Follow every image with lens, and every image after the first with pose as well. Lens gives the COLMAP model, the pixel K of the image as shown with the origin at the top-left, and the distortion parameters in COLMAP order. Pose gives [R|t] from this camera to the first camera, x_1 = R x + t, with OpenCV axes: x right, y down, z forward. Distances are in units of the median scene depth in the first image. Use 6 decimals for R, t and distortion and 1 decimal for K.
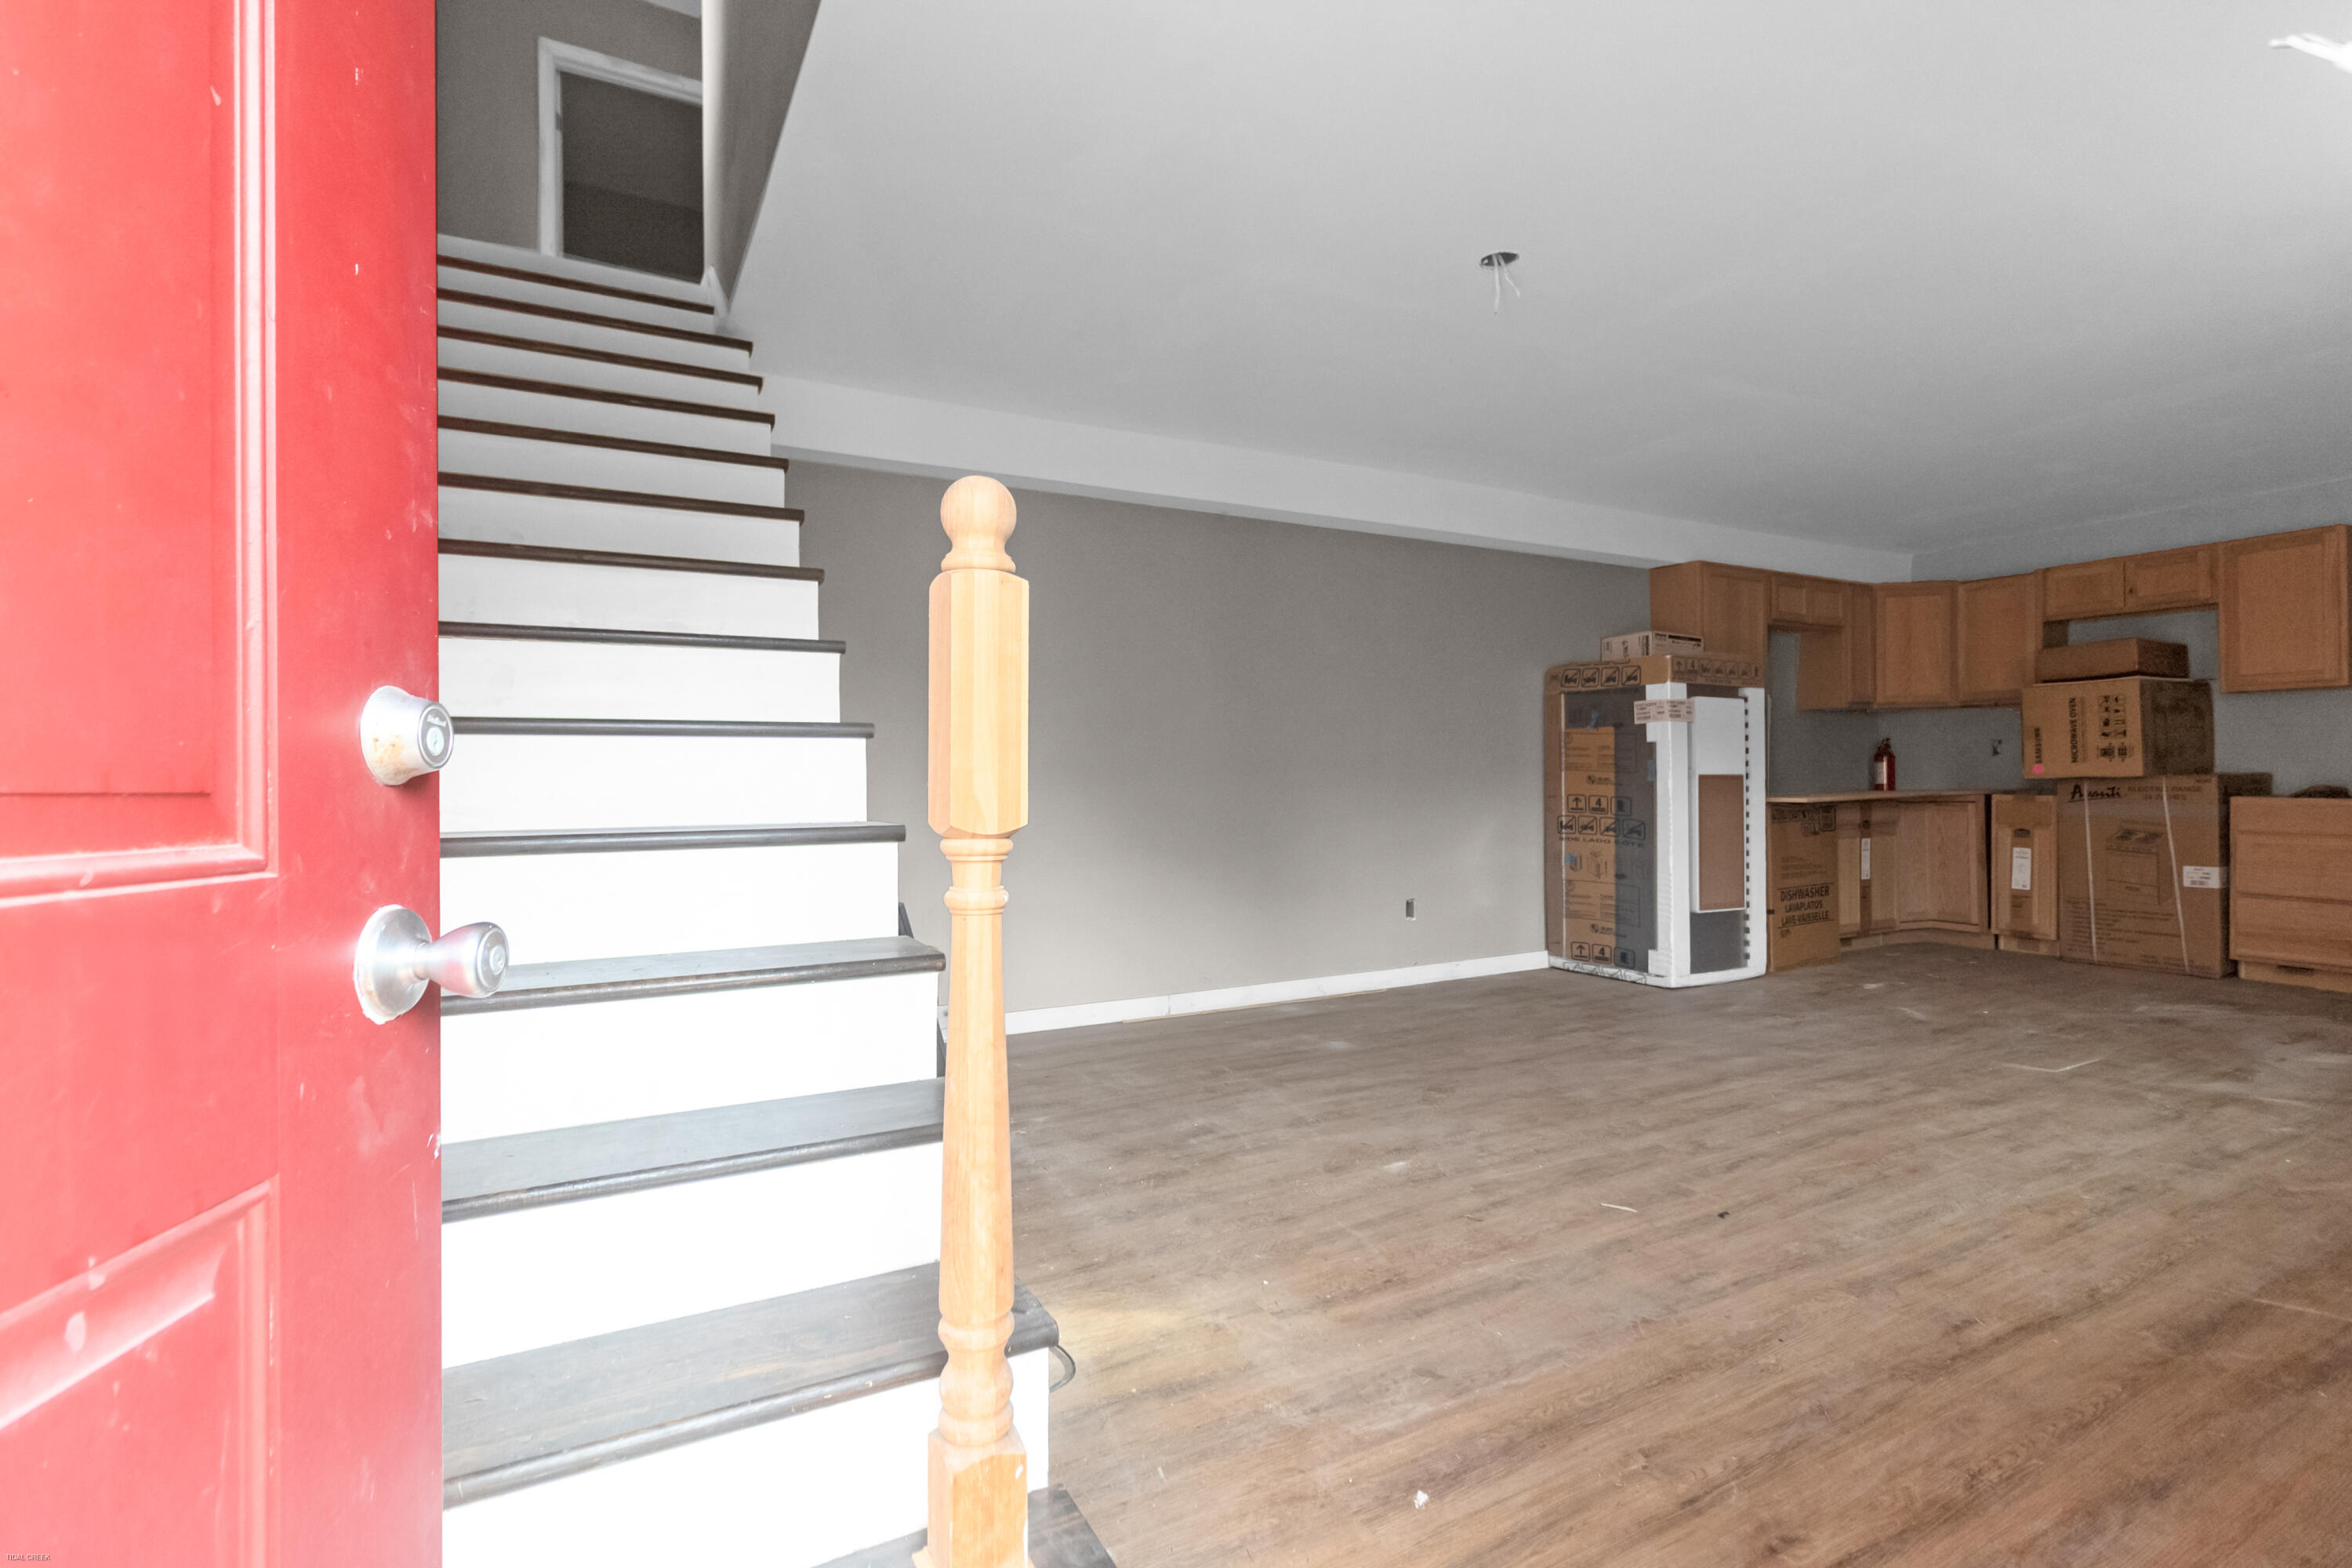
lens RADIAL K [[1087.0, 0, 1177.8], [0, 1087.0, 786.7], [0, 0, 1]] dist [0.002132, -0.000030]
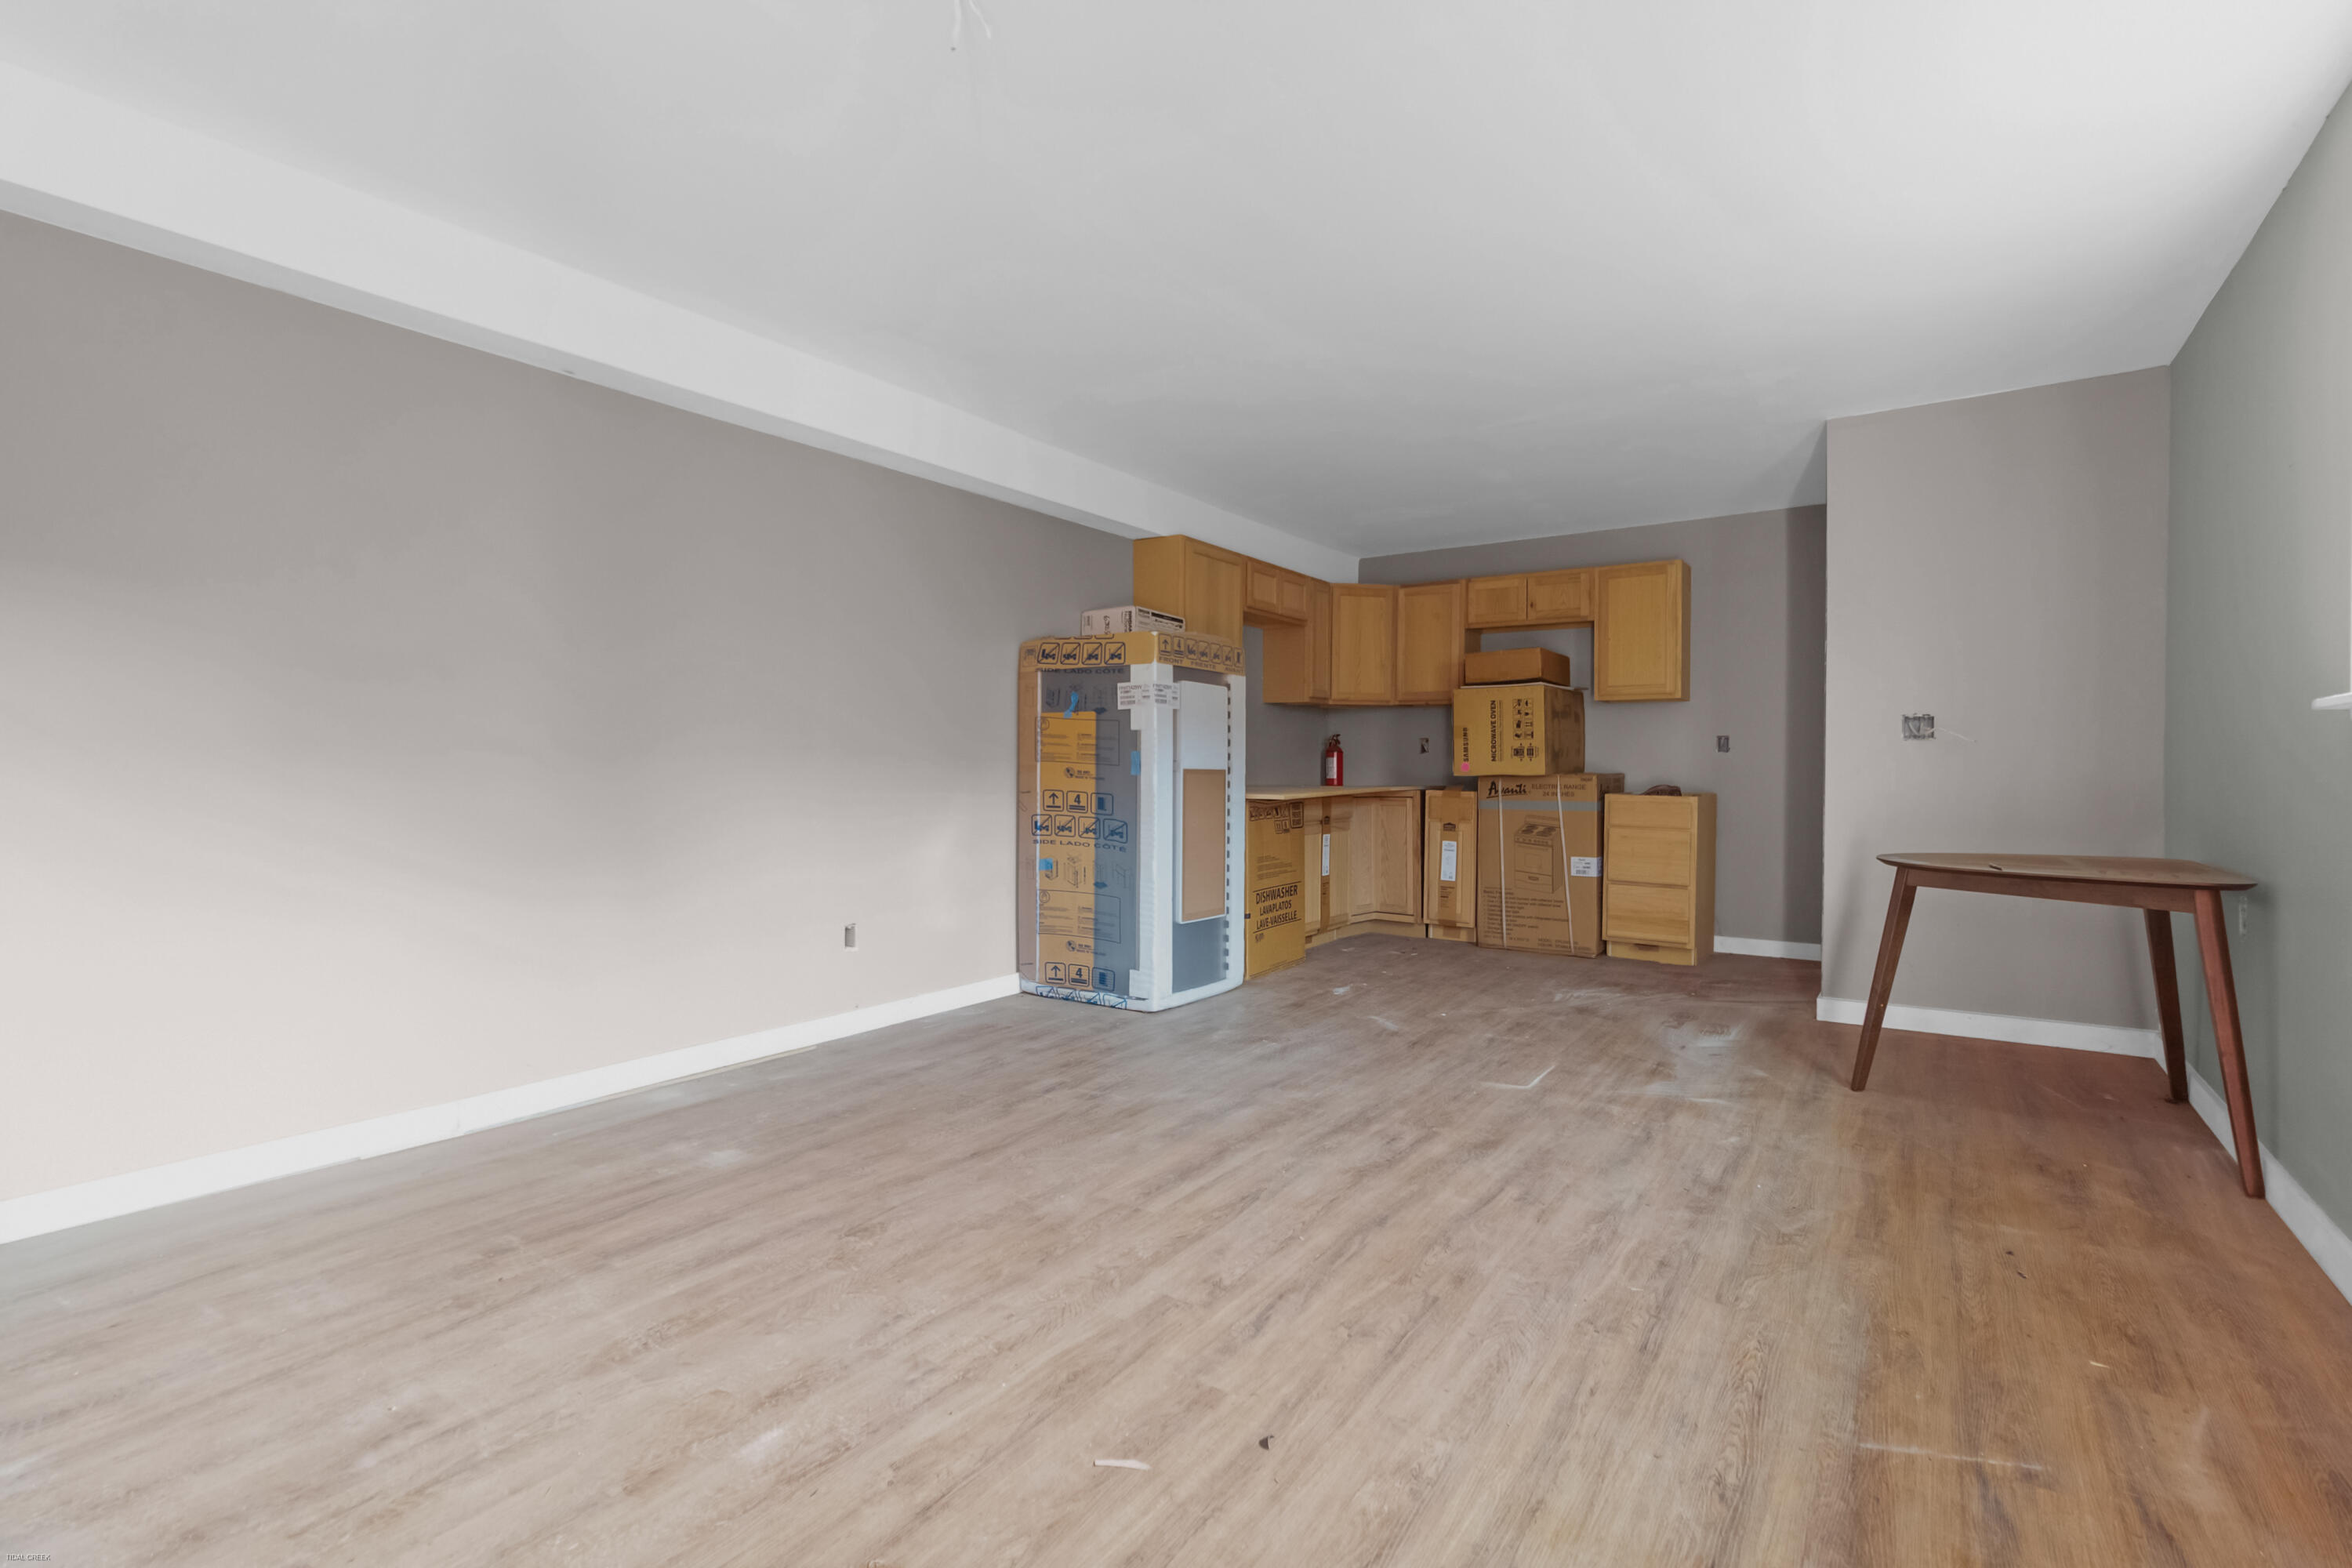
lens RADIAL K [[1087.0, 0, 1177.8], [0, 1087.0, 786.7], [0, 0, 1]] dist [0.002132, -0.000030]
pose [[0.891093, 0.004919, 0.453795, 0.093535], [-0.010866, 0.999886, 0.010500, -0.007434], [-0.453691, -0.014288, 0.891044, 0.273695]]
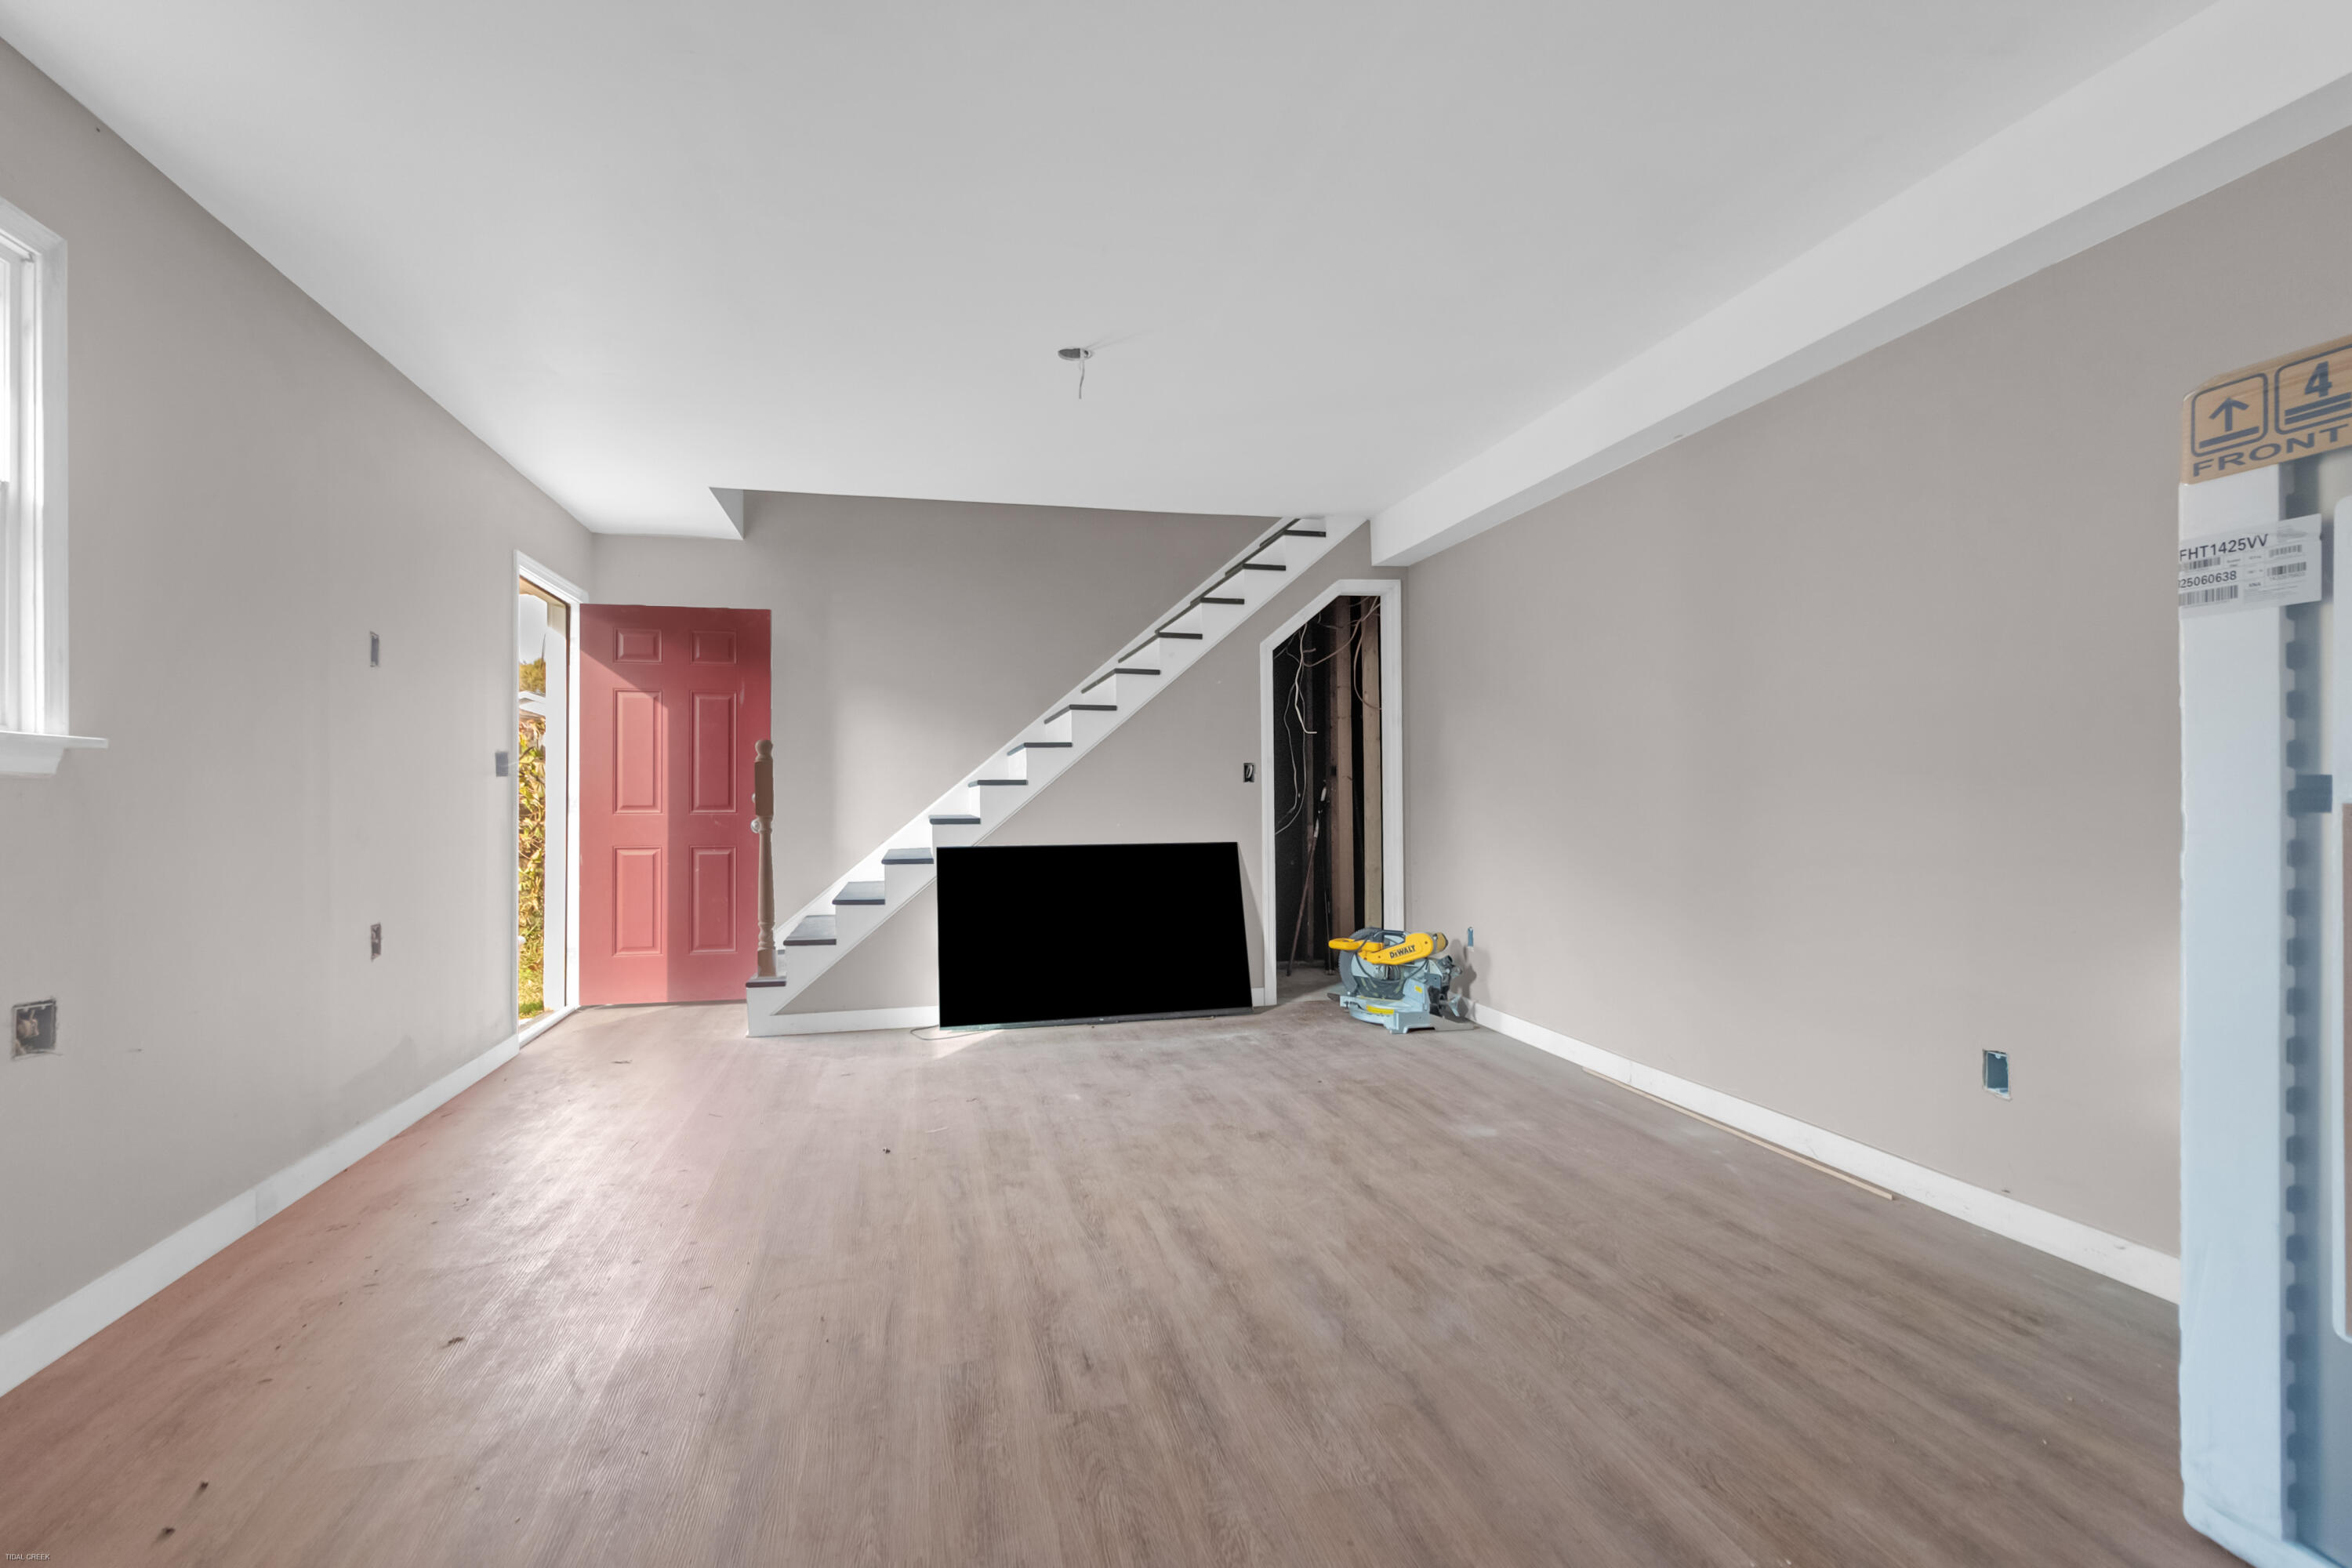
lens RADIAL K [[1087.0, 0, 1177.8], [0, 1087.0, 786.7], [0, 0, 1]] dist [0.002132, -0.000030]
pose [[-0.251113, 0.003920, -0.967950, 1.036493], [0.007907, 0.999967, 0.001998, -0.024286], [0.967925, -0.007152, -0.251136, 1.035742]]
